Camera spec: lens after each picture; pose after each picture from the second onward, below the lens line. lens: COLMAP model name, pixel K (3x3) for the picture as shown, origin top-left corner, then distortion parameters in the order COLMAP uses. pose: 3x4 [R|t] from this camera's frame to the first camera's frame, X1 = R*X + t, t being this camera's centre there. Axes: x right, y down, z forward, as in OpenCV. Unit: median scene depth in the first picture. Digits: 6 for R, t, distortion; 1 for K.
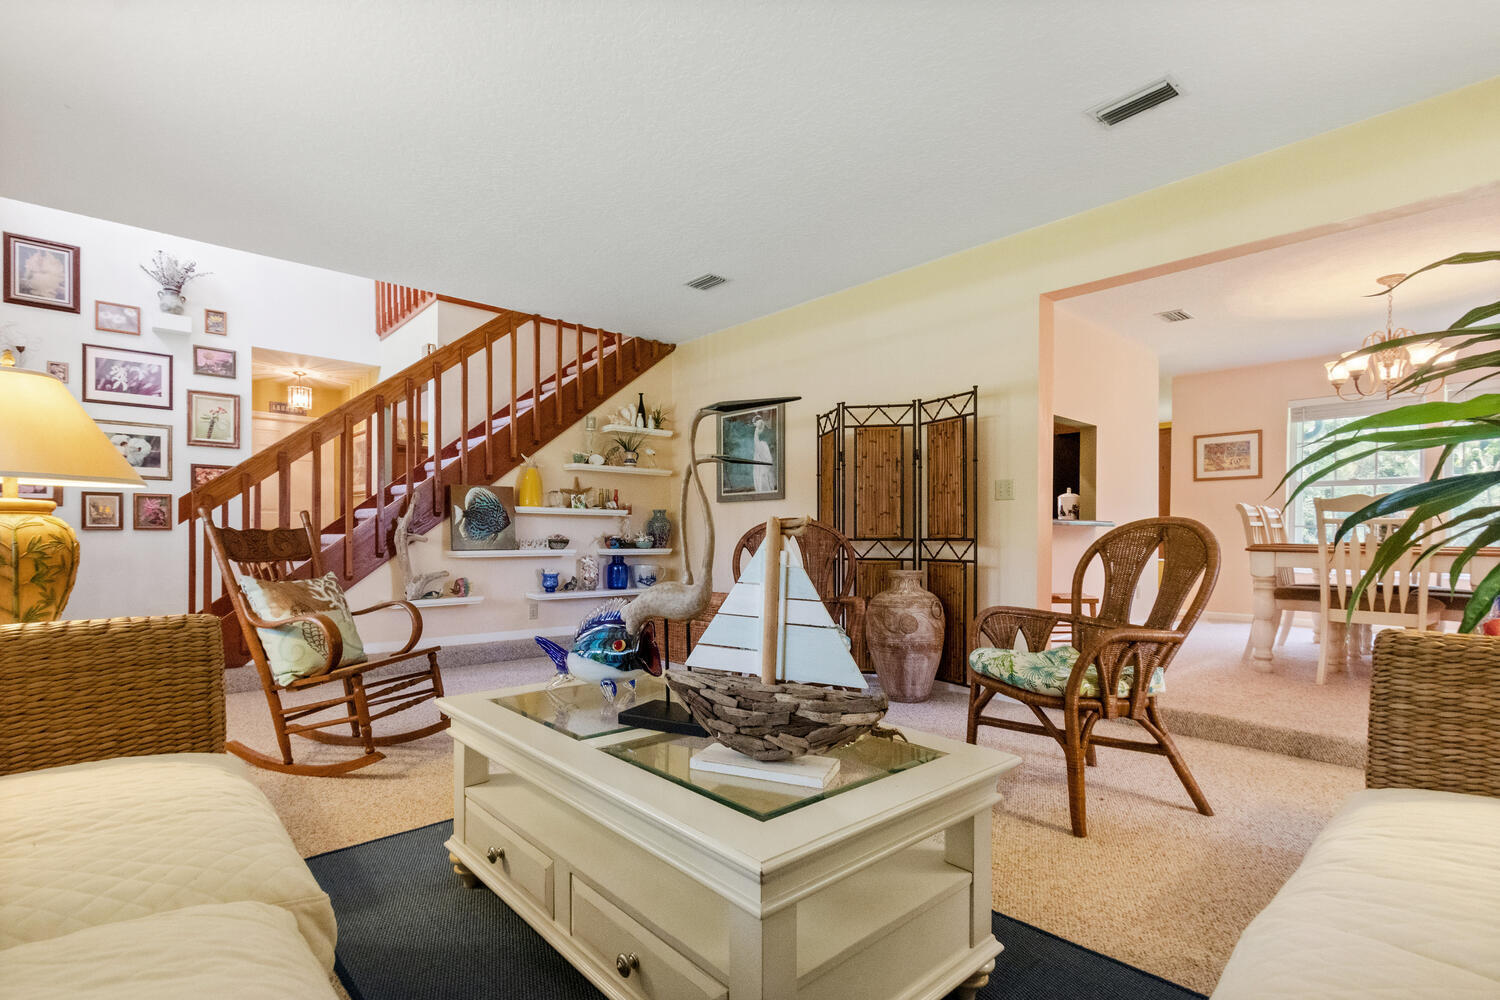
lens RADIAL K [[709.8, 0, 721.2], [0, 709.8, 538.9], [0, 0, 1]] dist [0.000390, 0.000091]
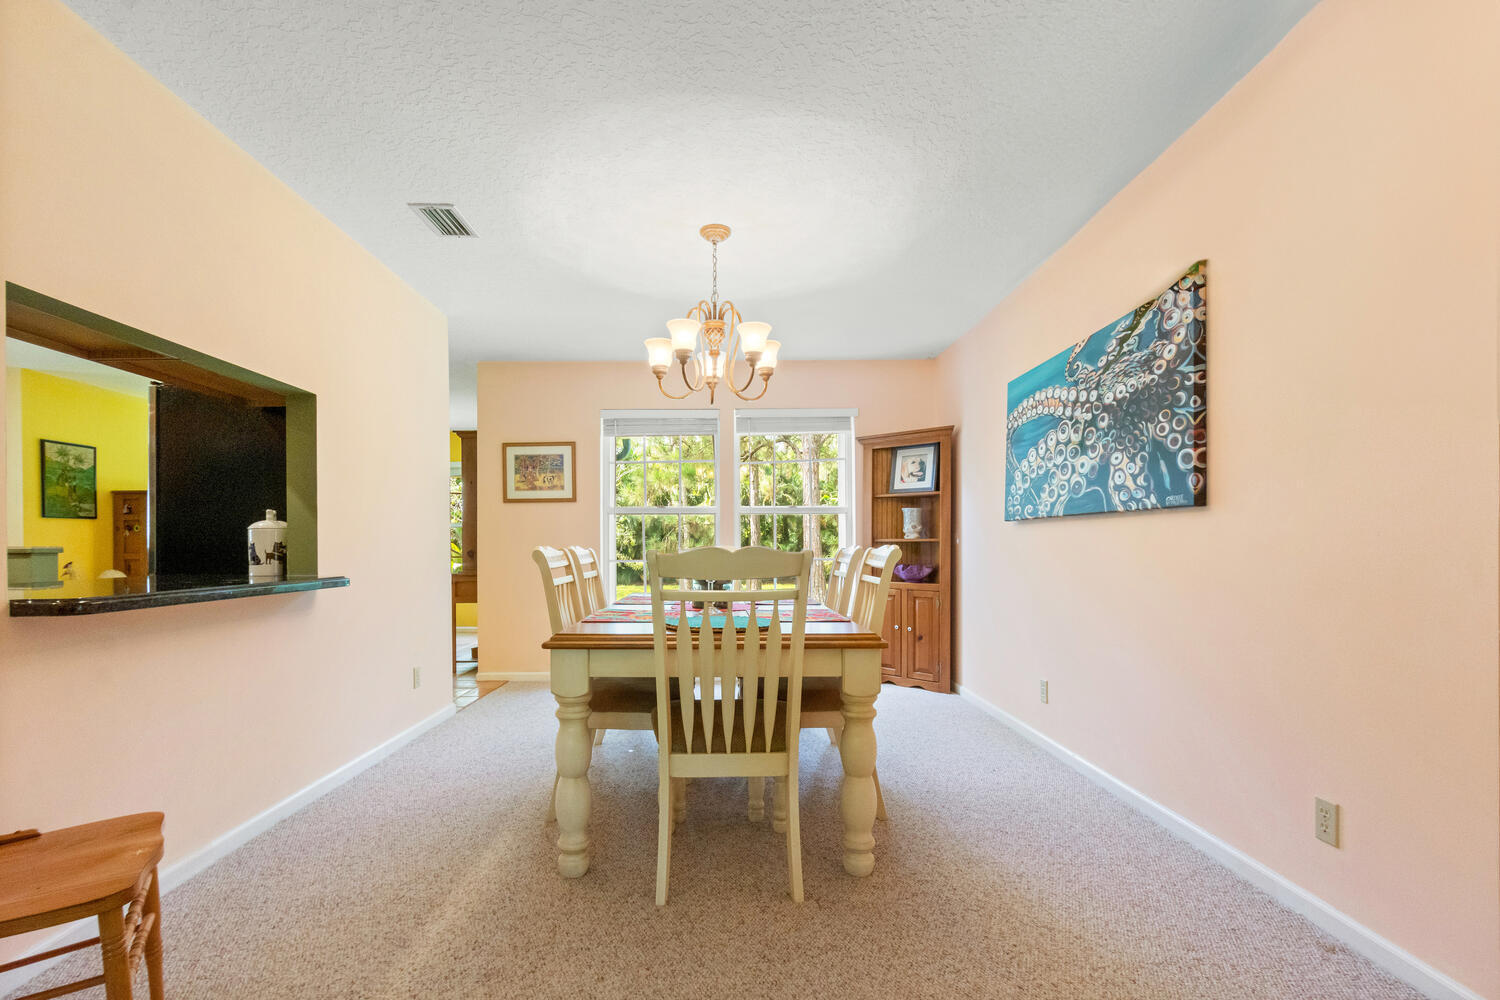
lens RADIAL K [[709.8, 0, 721.2], [0, 709.8, 538.9], [0, 0, 1]] dist [0.000390, 0.000091]
pose [[0.665577, -0.004680, 0.746315, 0.257251], [0.016663, 0.999824, -0.008590, -0.032357], [-0.746143, 0.018153, 0.665538, 0.325973]]
